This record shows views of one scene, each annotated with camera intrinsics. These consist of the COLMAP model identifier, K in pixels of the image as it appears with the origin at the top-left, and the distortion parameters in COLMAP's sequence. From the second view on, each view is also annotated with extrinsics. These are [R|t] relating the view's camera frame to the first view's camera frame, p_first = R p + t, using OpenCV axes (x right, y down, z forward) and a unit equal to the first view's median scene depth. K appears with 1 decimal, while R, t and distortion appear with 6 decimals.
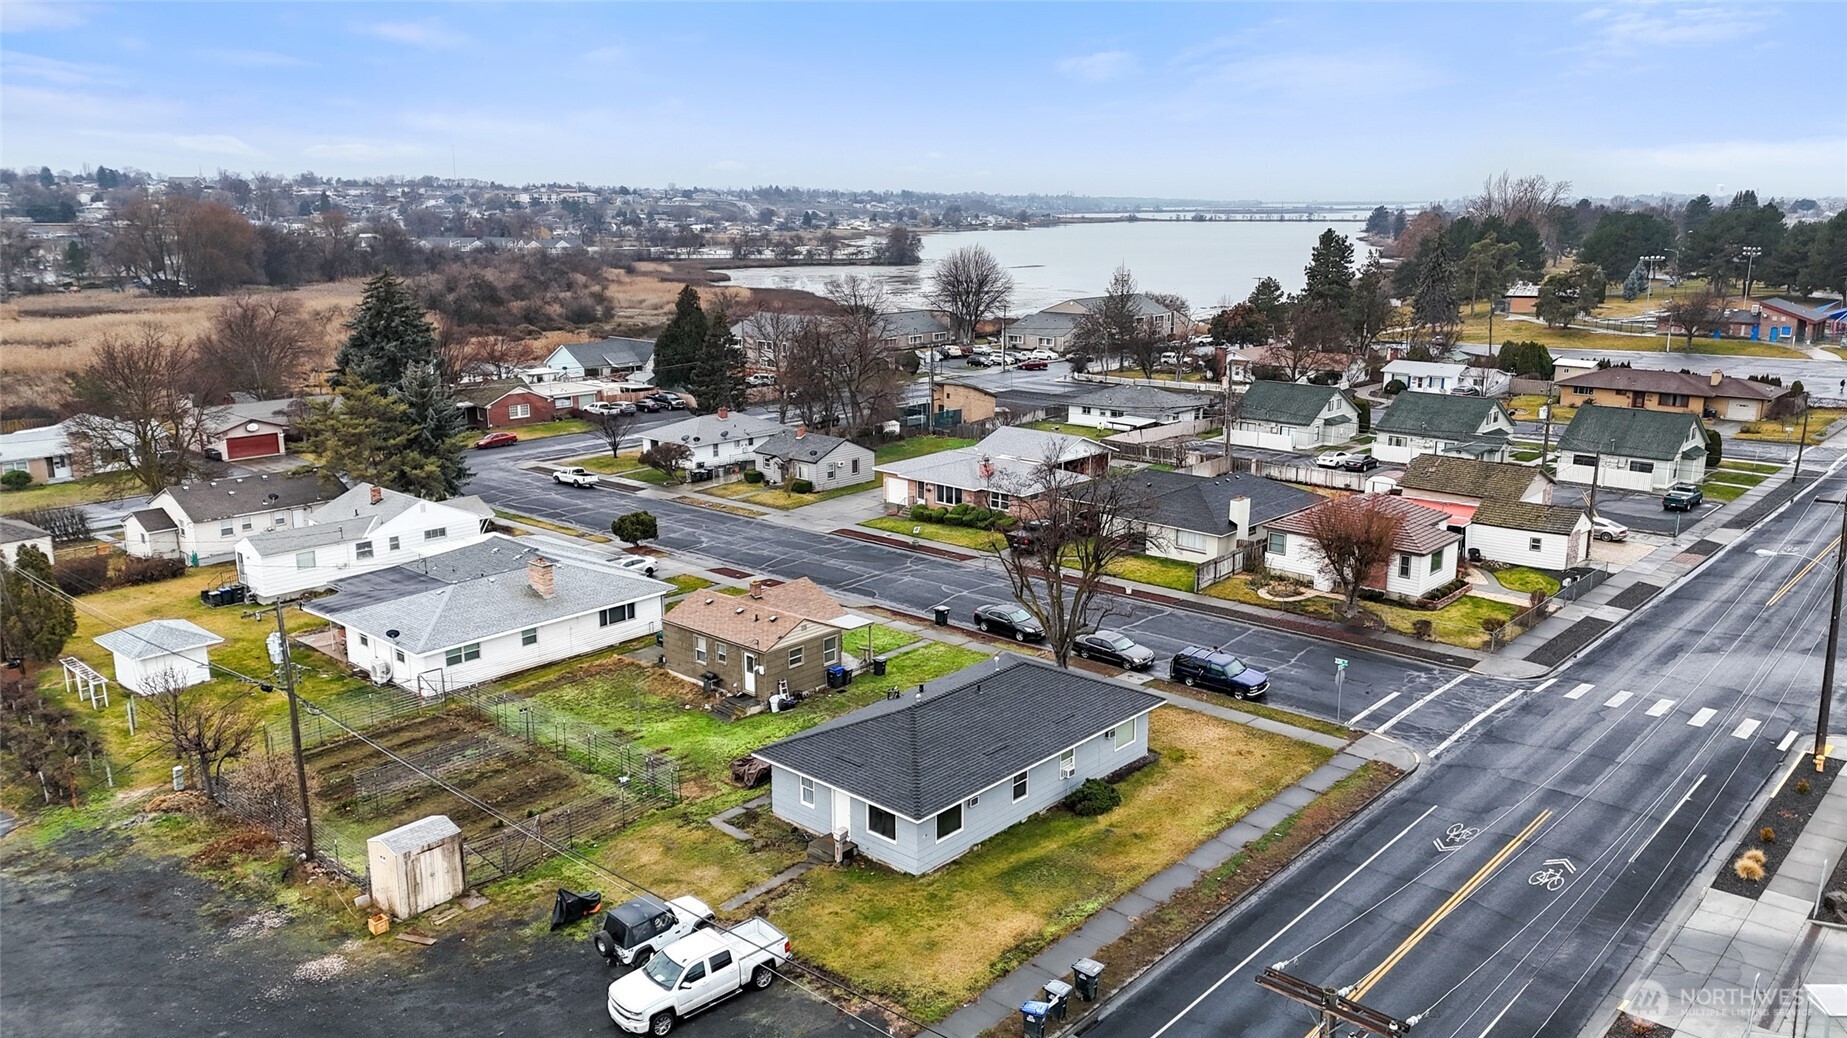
lens RADIAL K [[1348.1, 0, 925.2], [0, 1348.1, 520.7], [0, 0, 1]] dist [0.099208, -0.108207]
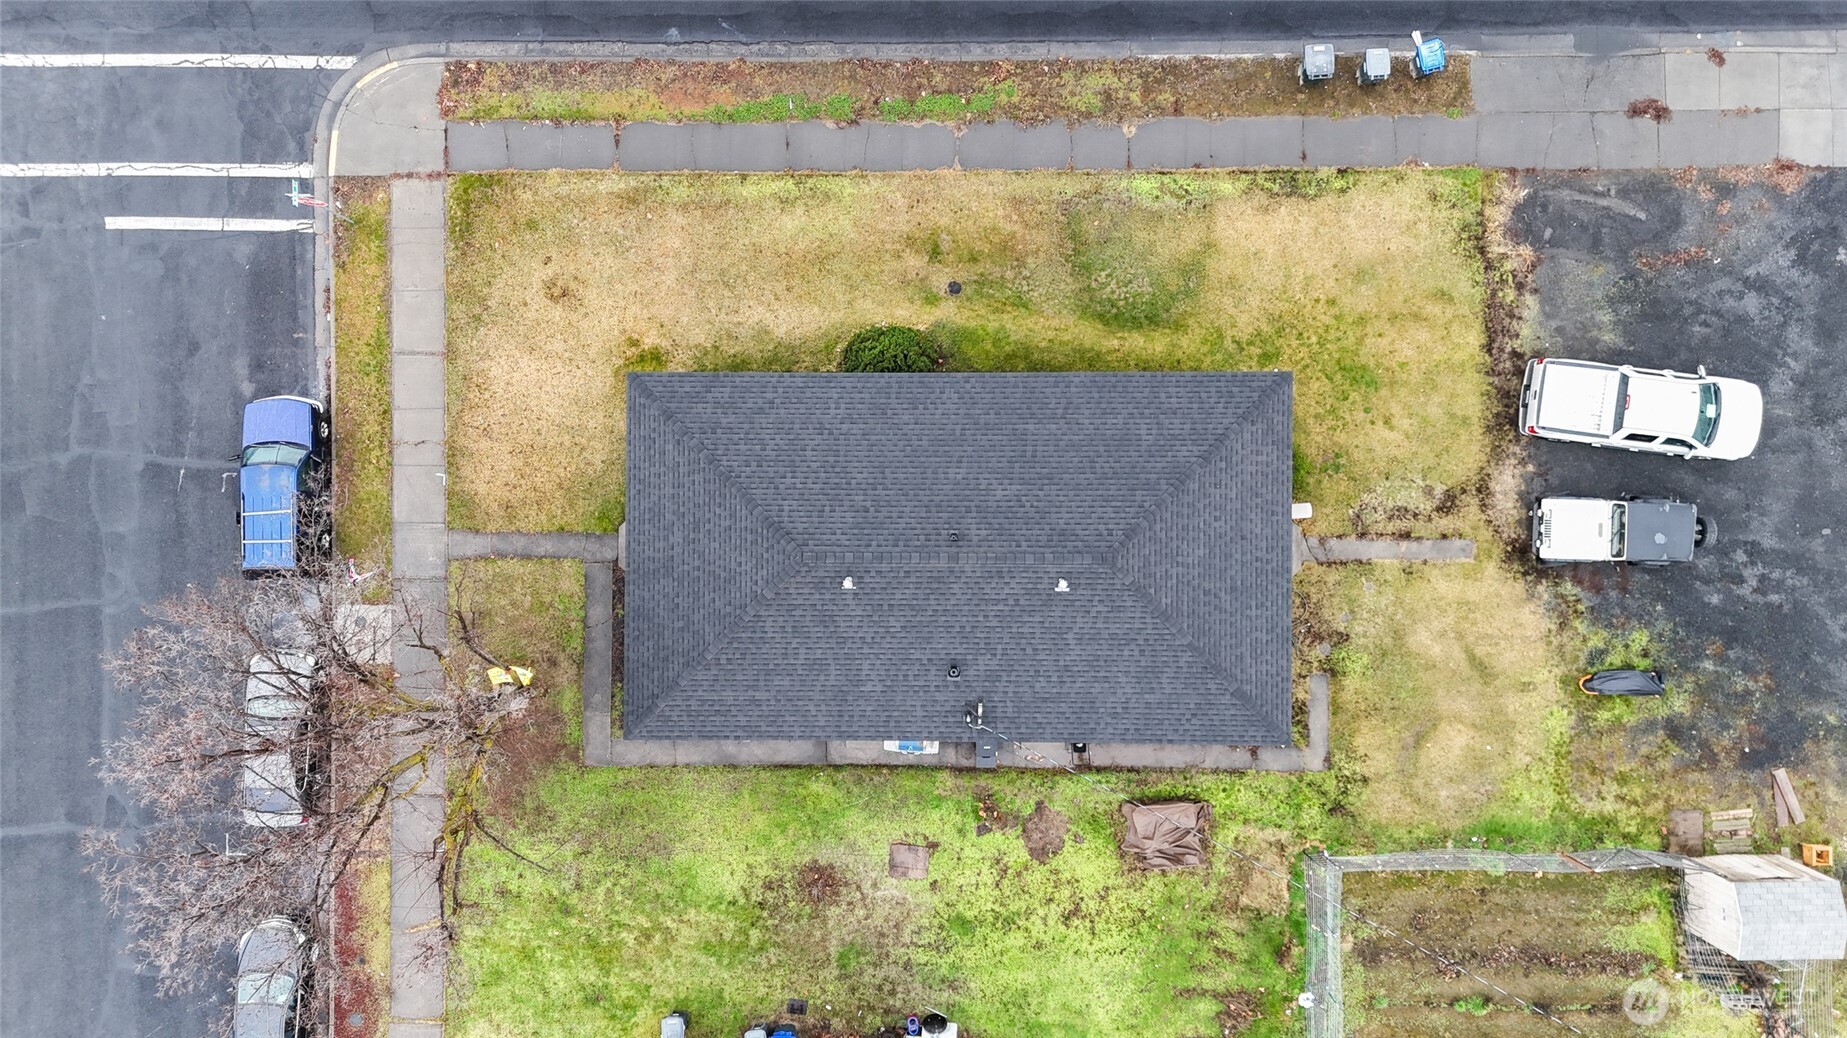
lens RADIAL K [[1348.1, 0, 925.2], [0, 1348.1, 520.7], [0, 0, 1]] dist [0.099208, -0.108207]
pose [[-0.668217, -0.743636, 0.022177, 0.036579], [0.199929, -0.150781, 0.968139, -0.380791], [-0.716599, 0.651361, 0.249429, 0.775513]]
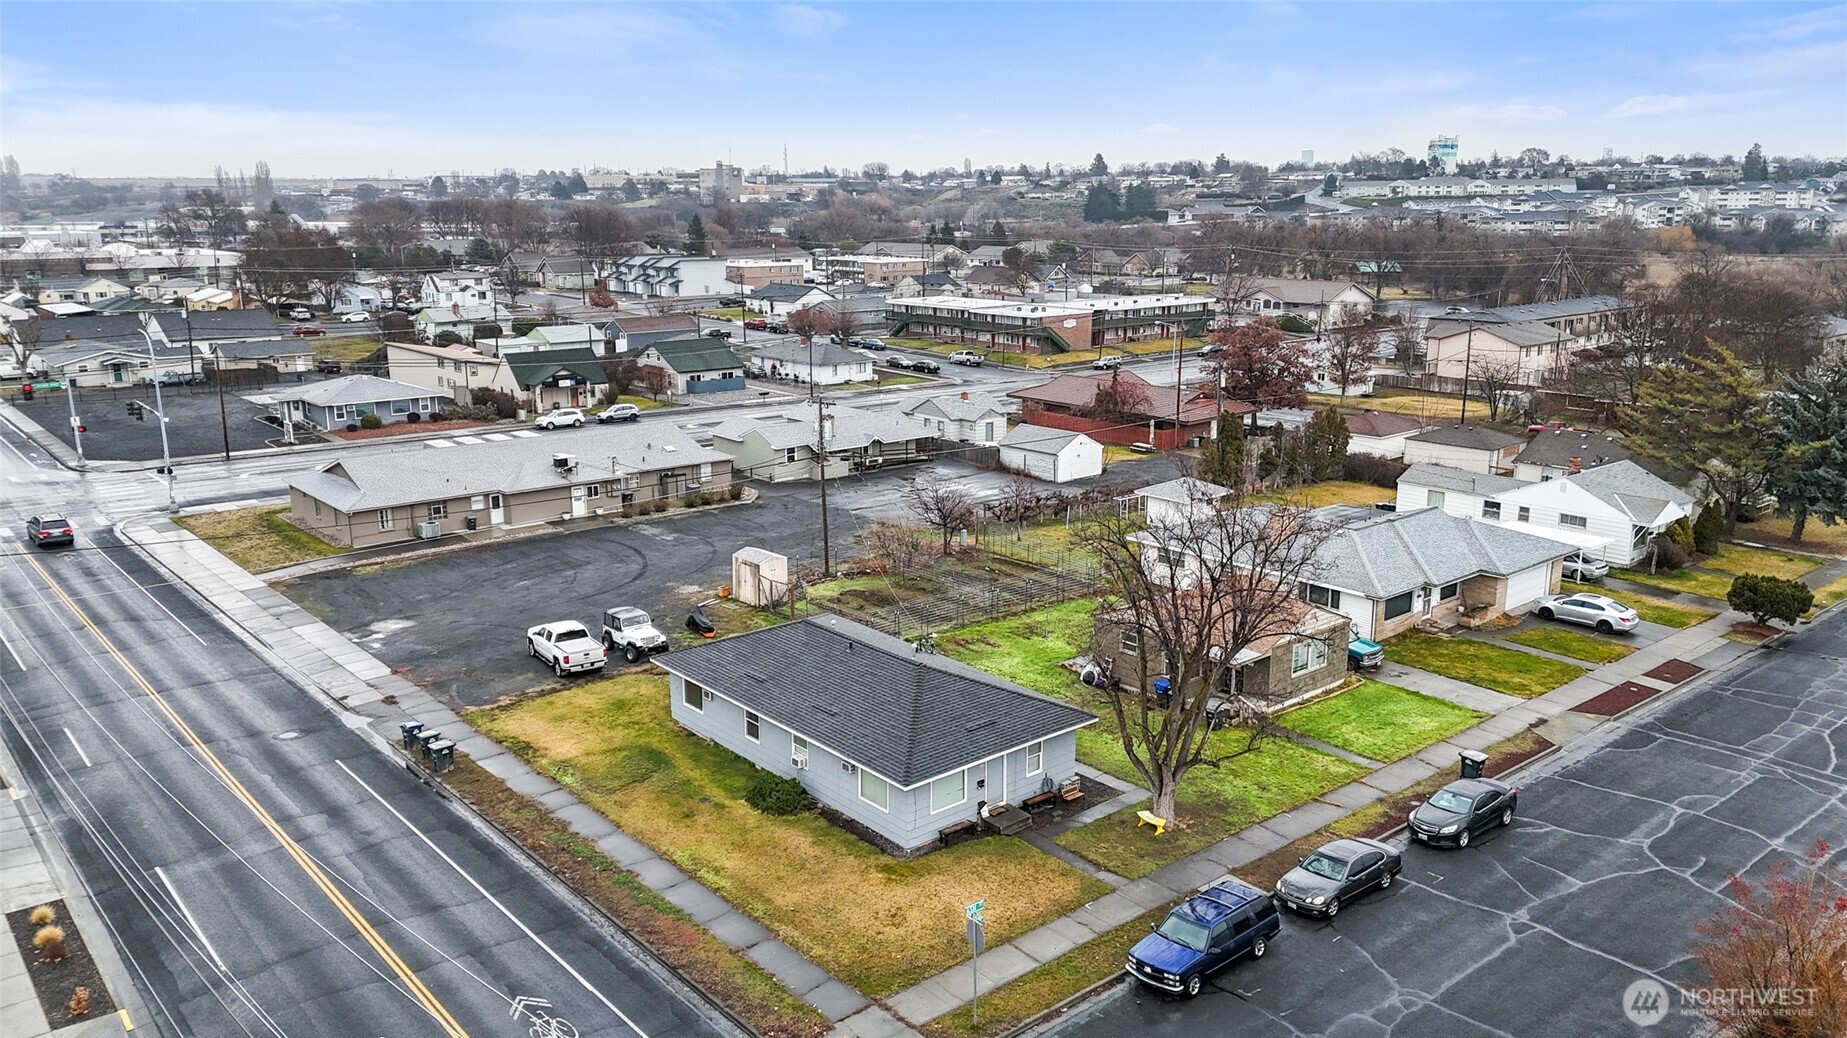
lens RADIAL K [[1348.1, 0, 925.2], [0, 1348.1, 520.7], [0, 0, 1]] dist [0.099208, -0.108207]
pose [[-0.129494, 0.231370, -0.964209, 0.801414], [-0.226600, 0.939760, 0.255936, -0.179429], [0.965341, 0.251632, -0.069265, 0.979483]]
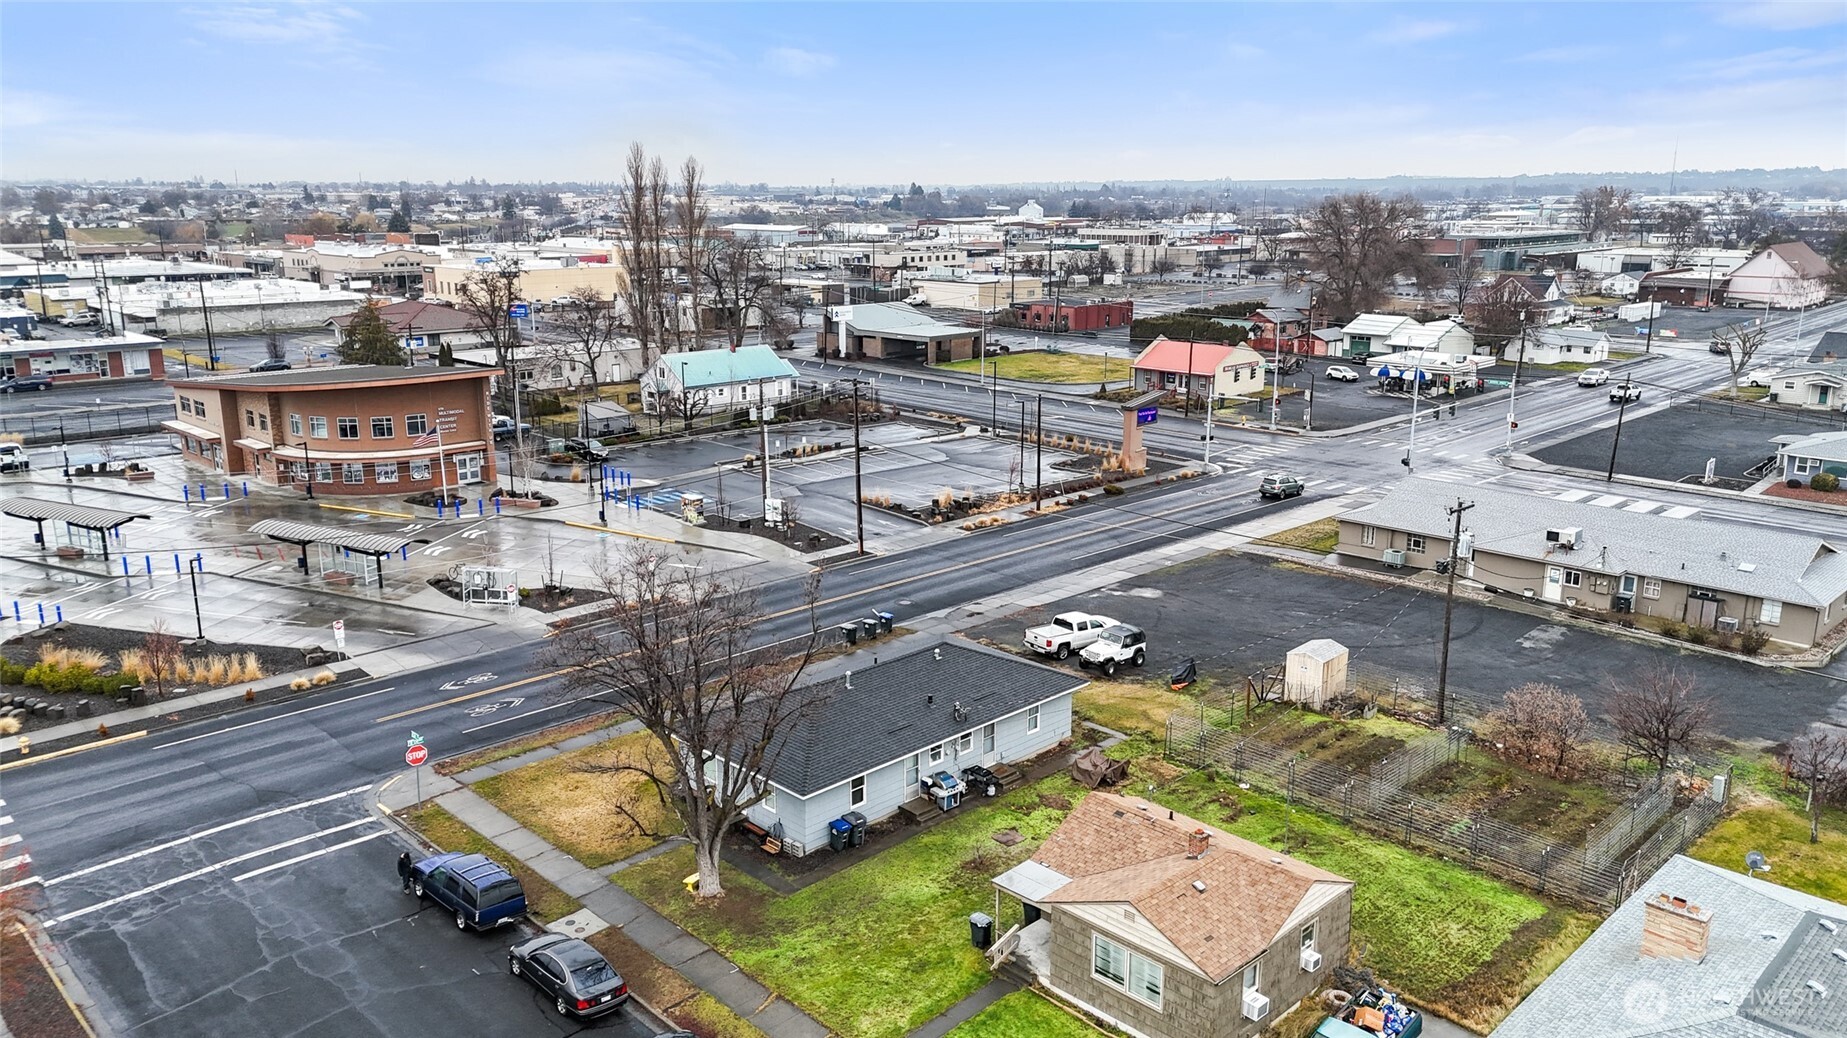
lens RADIAL K [[1348.1, 0, 925.2], [0, 1348.1, 520.7], [0, 0, 1]] dist [0.099208, -0.108207]
pose [[-0.998552, -0.013571, 0.052048, -0.043128], [0.011653, 0.890080, 0.455655, -0.384456], [-0.052510, 0.455602, -0.888633, 1.657881]]
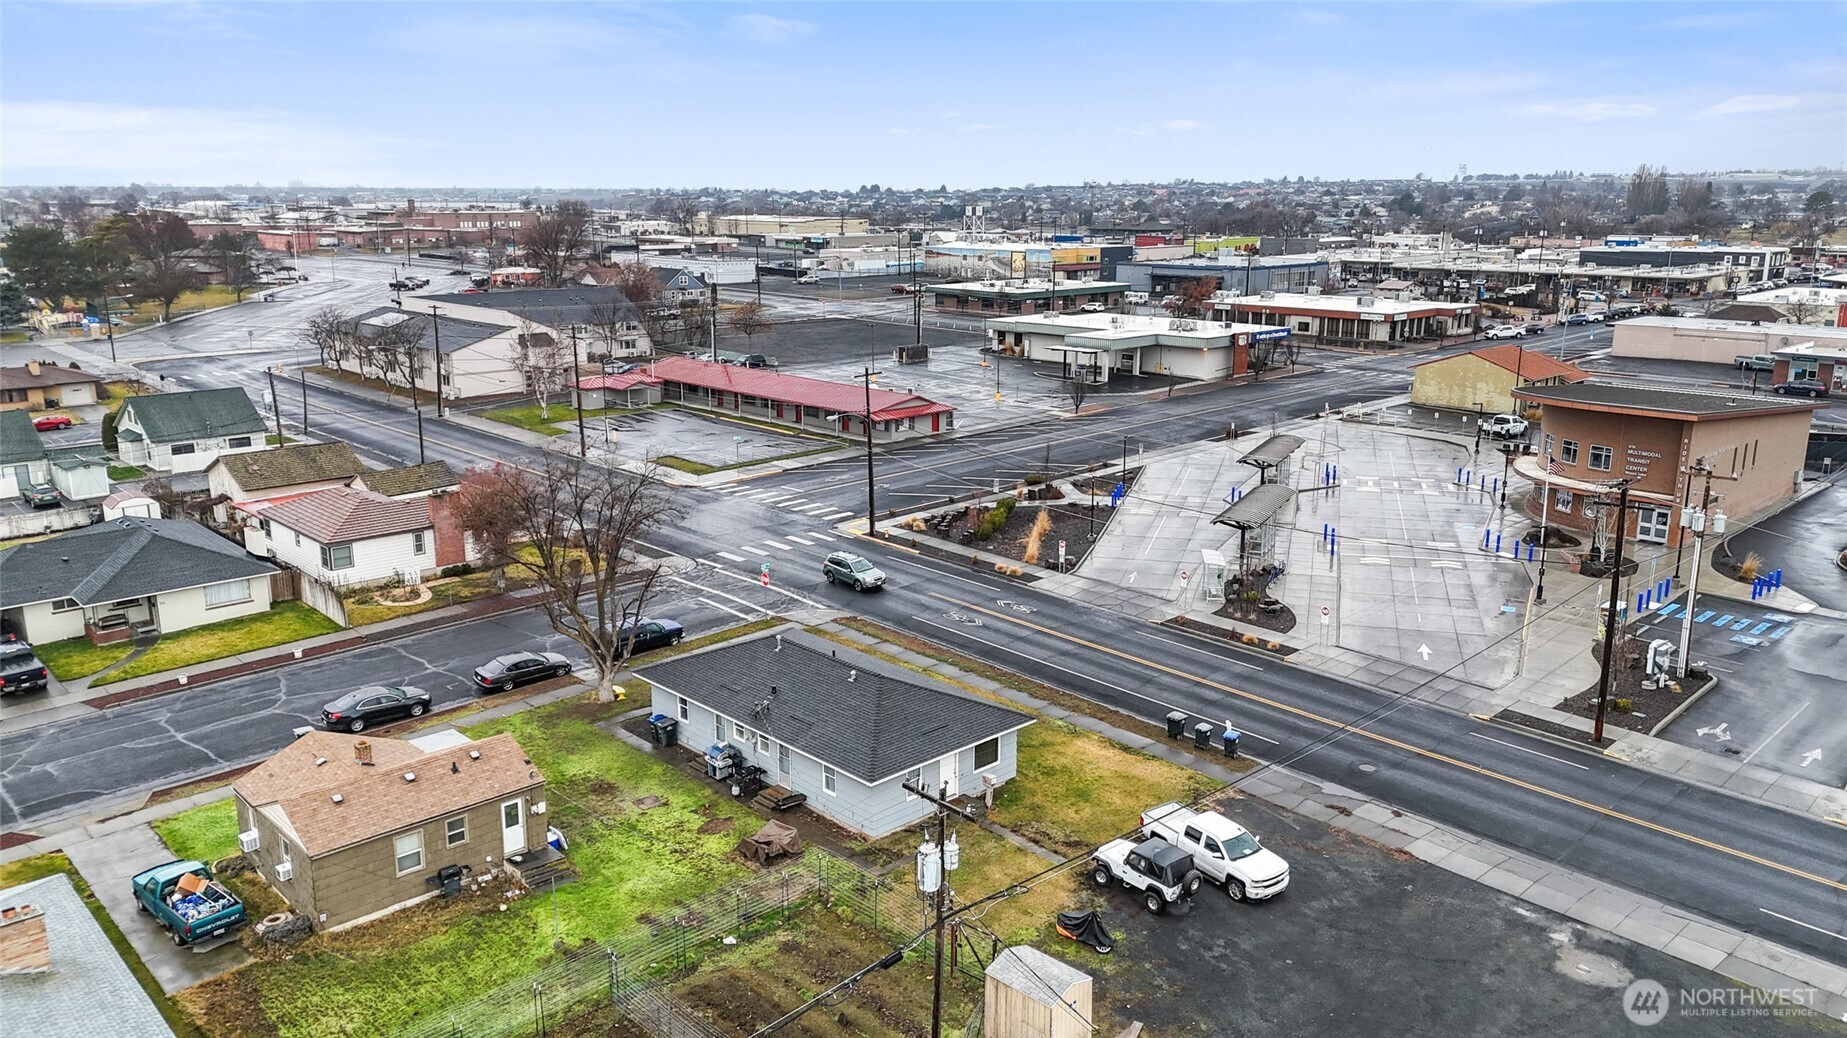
lens RADIAL K [[1348.1, 0, 925.2], [0, 1348.1, 520.7], [0, 0, 1]] dist [0.099208, -0.108207]
pose [[0.078147, -0.239012, 0.967867, -0.839257], [0.229579, 0.949058, 0.215830, -0.162458], [-0.970148, 0.205335, 0.129039, 0.697726]]
